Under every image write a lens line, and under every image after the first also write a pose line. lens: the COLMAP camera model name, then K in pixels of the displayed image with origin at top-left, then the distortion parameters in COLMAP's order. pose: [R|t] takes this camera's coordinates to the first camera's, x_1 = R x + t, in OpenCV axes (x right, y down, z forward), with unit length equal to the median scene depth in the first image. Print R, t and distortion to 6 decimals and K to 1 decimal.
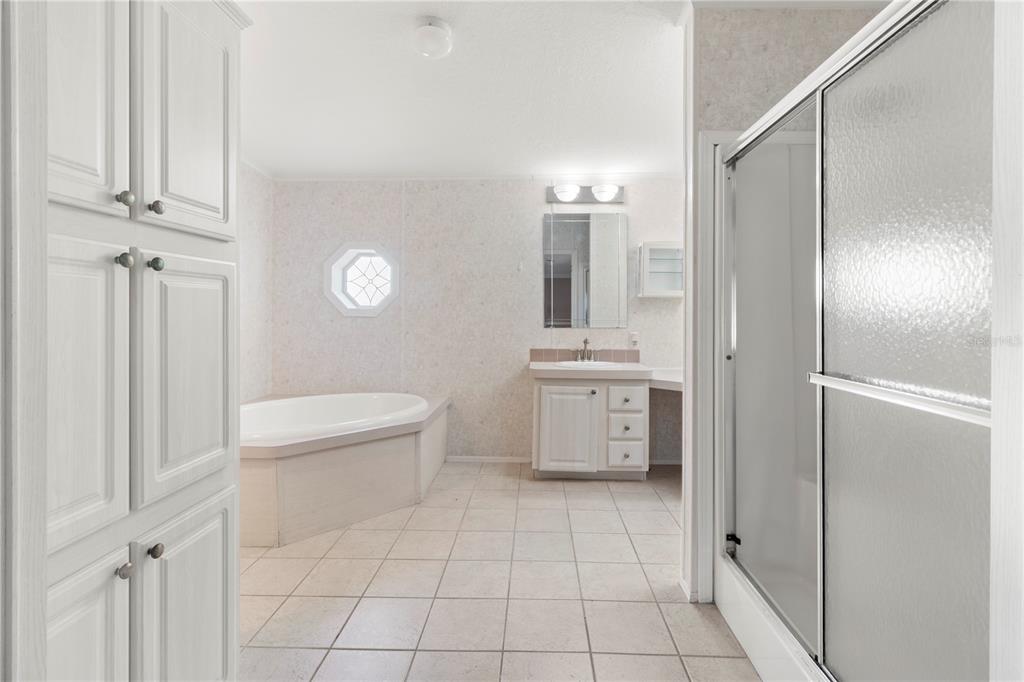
lens RADIAL K [[477.5, 0, 524.2], [0, 477.5, 309.0], [0, 0, 1]] dist [-0.000163, 0.000214]
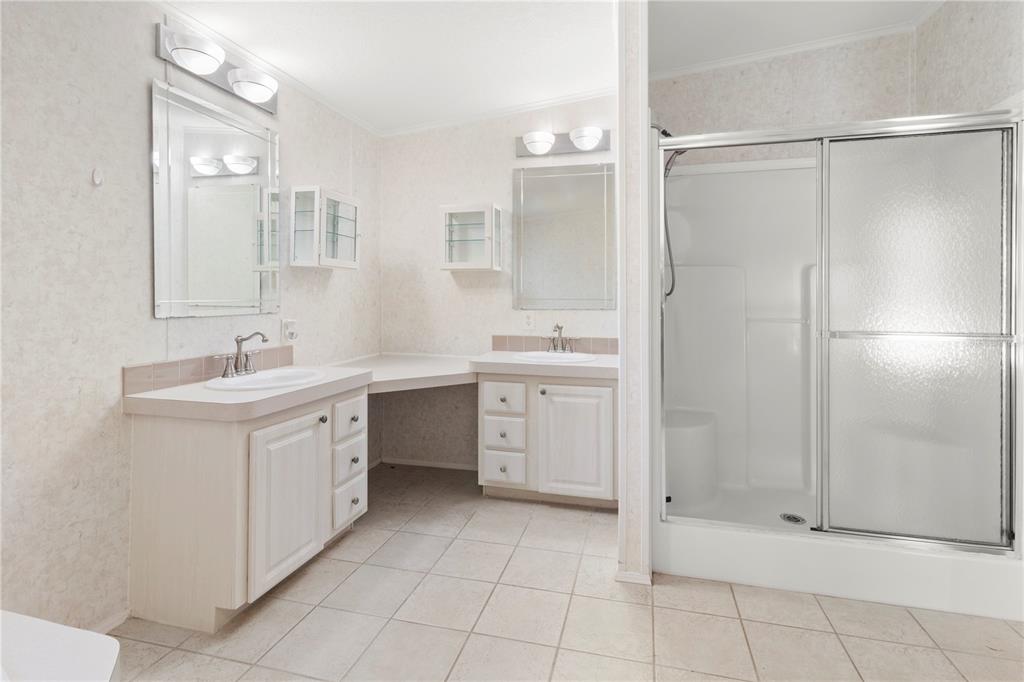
lens RADIAL K [[494.8, 0, 516.3], [0, 494.8, 300.1], [0, 0, 1]] dist [-0.000705, 0.000000]
pose [[0.222628, -0.006342, 0.974883, -0.408231], [-0.006109, 0.999950, 0.007900, 0.016763], [-0.974884, -0.007714, 0.222578, 0.618784]]
